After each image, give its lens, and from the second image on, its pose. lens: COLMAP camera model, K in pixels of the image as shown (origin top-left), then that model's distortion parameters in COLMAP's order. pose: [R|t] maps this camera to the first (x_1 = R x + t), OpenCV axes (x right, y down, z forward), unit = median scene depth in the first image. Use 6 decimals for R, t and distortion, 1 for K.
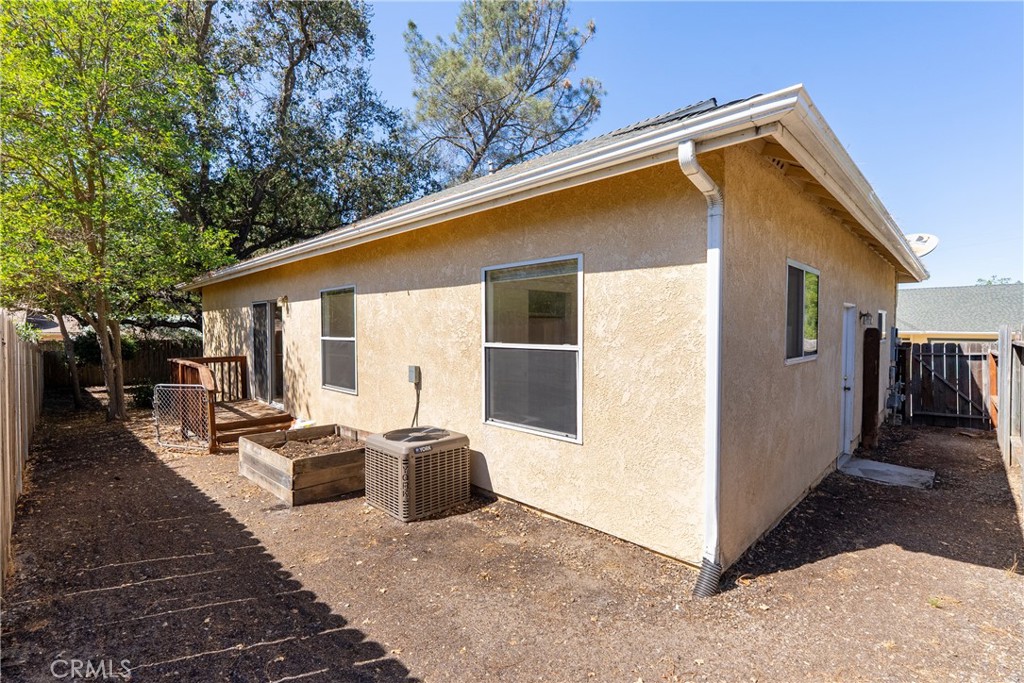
lens RADIAL K [[460.8, 0, 512.0], [0, 460.8, 341.5], [0, 0, 1]] dist [-0.007429, 0.000861]
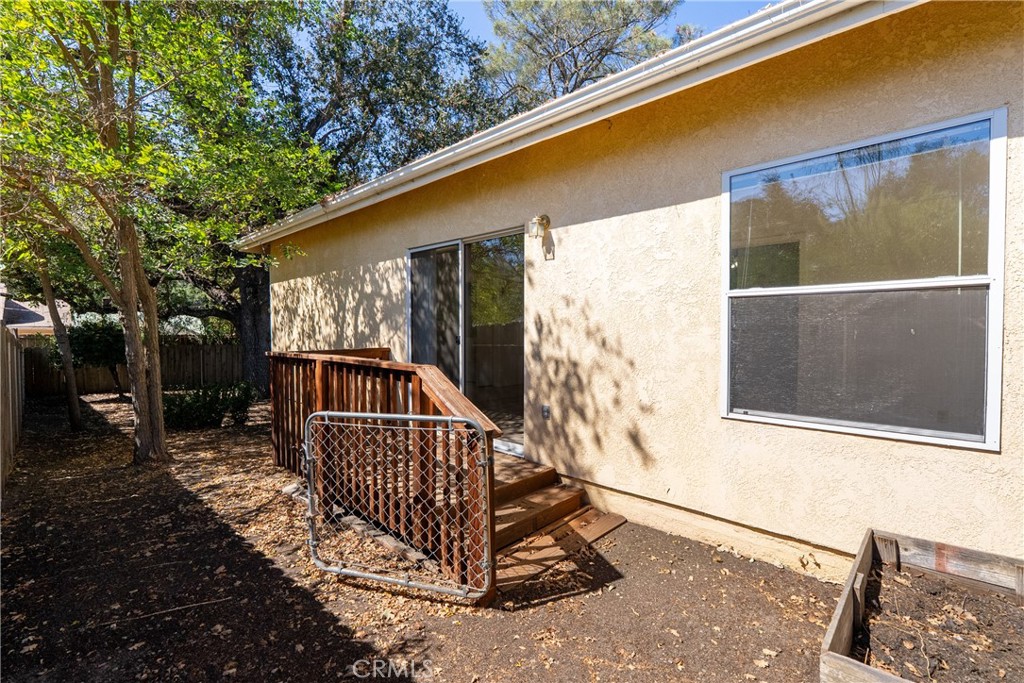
lens RADIAL K [[460.8, 0, 512.0], [0, 460.8, 341.5], [0, 0, 1]] dist [-0.007429, 0.000861]
pose [[0.999913, 0.000263, 0.013197, -0.283087], [-0.000203, 0.999990, -0.004533, 0.017841], [-0.013198, 0.004530, 0.999903, 0.289073]]
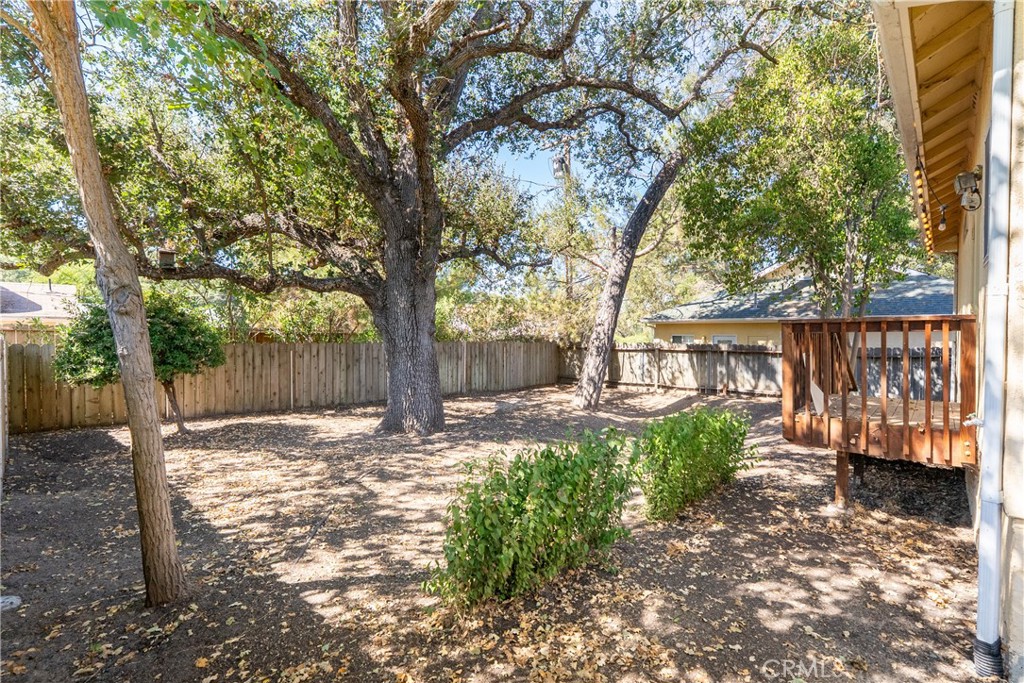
lens RADIAL K [[460.8, 0, 512.0], [0, 460.8, 341.5], [0, 0, 1]] dist [-0.007429, 0.000861]
pose [[0.999767, 0.001588, 0.021545, -0.728603], [-0.001444, 0.999977, -0.006669, 0.024274], [-0.021555, 0.006637, 0.999746, 0.725344]]
